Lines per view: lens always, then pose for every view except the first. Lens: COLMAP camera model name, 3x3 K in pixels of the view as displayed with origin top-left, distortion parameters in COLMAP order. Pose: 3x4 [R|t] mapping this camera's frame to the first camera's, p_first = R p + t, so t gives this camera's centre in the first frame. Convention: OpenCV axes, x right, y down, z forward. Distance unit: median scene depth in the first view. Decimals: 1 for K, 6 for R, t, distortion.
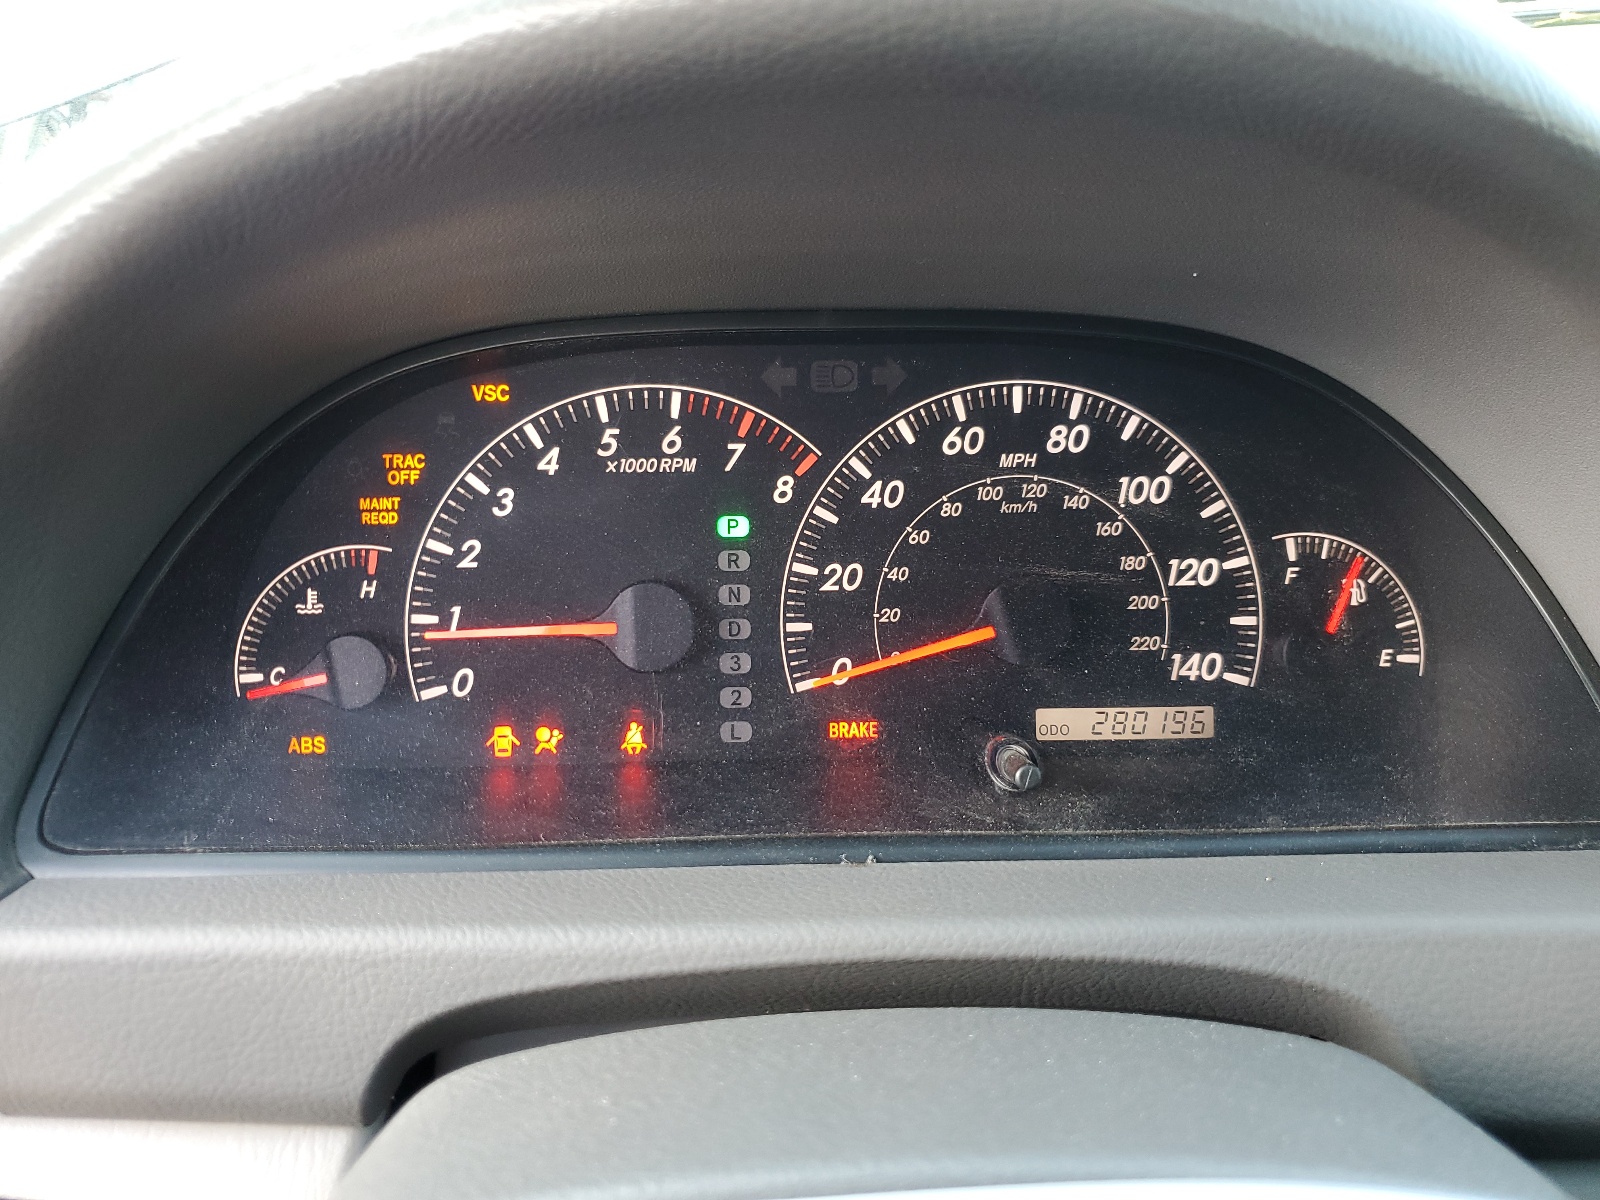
lens RADIAL K [[1211.5, 0, 800.4], [0, 1211.5, 599.2], [0, 0, 1]] dist [0.049775, 0.000042]
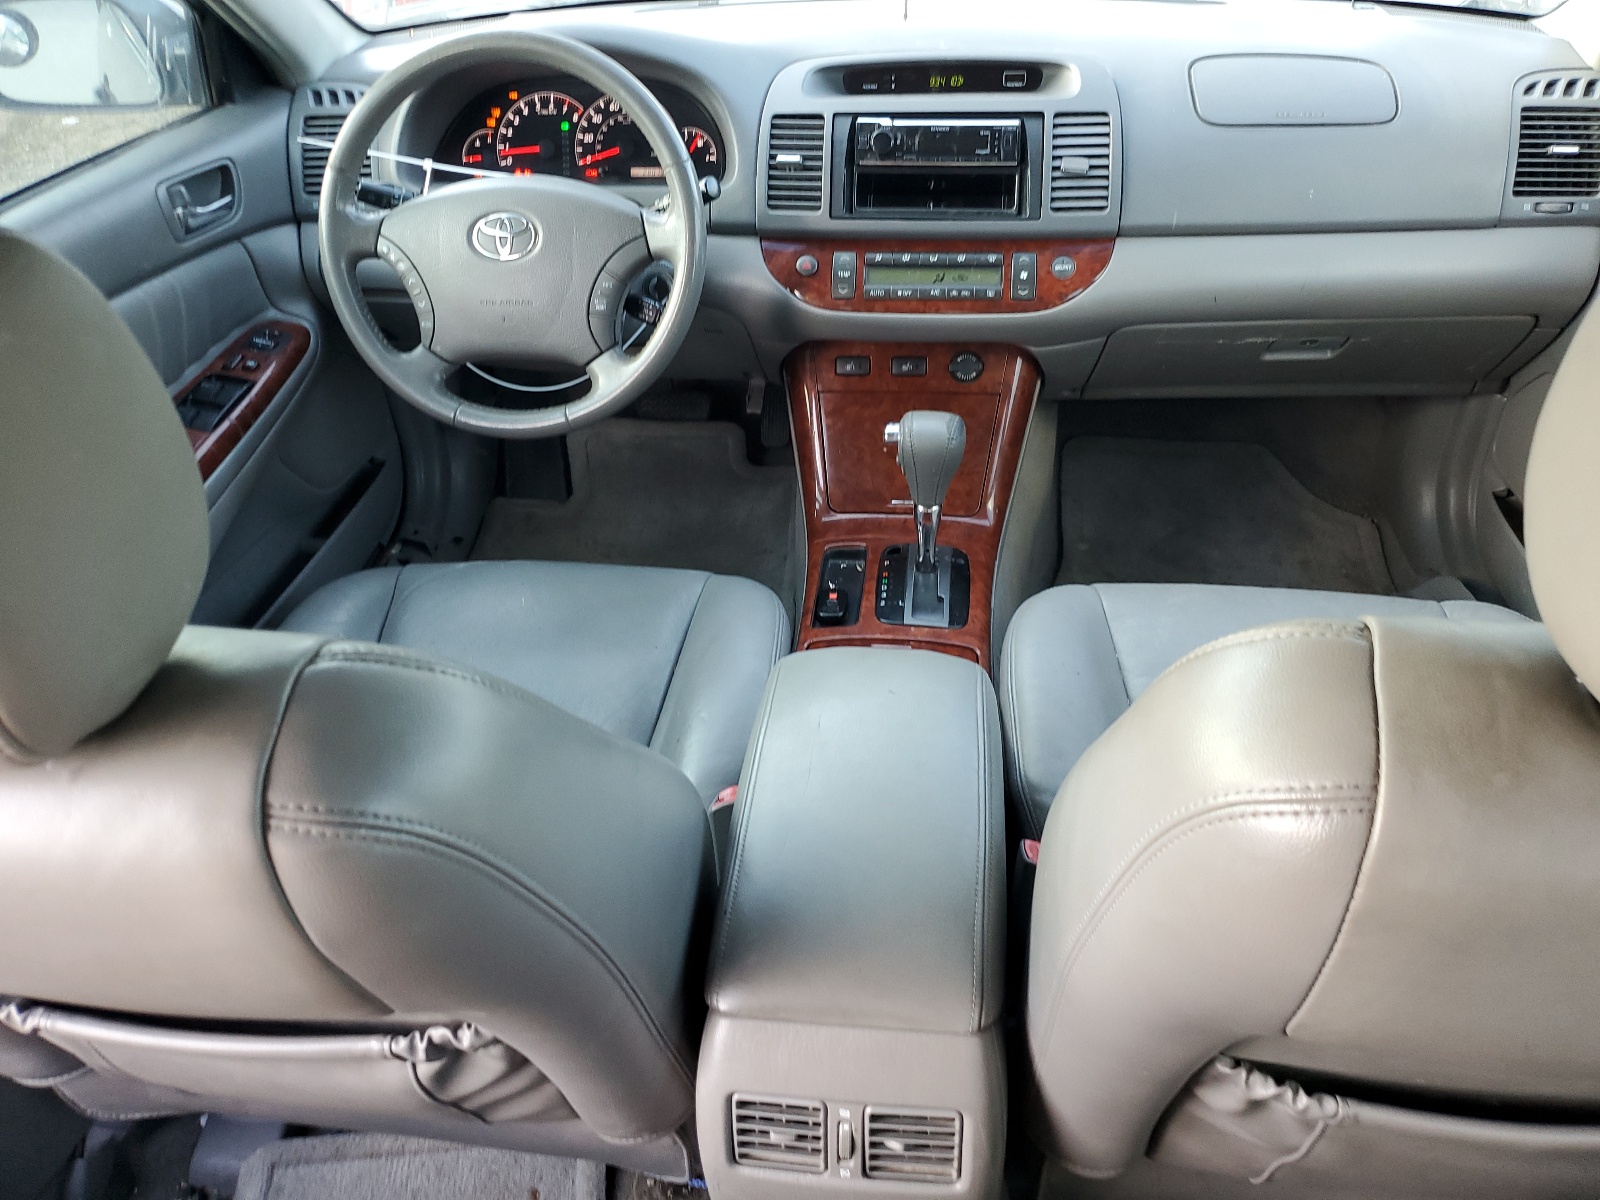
lens RADIAL K [[1211.5, 0, 800.7], [0, 1211.5, 600.5], [0, 0, 1]] dist [0.049775, 0.000042]
pose [[0.993432, 0.035985, -0.108617, 1.402711], [-0.013482, 0.979460, 0.201187, 0.757705], [0.113626, -0.198401, 0.973512, -3.777855]]
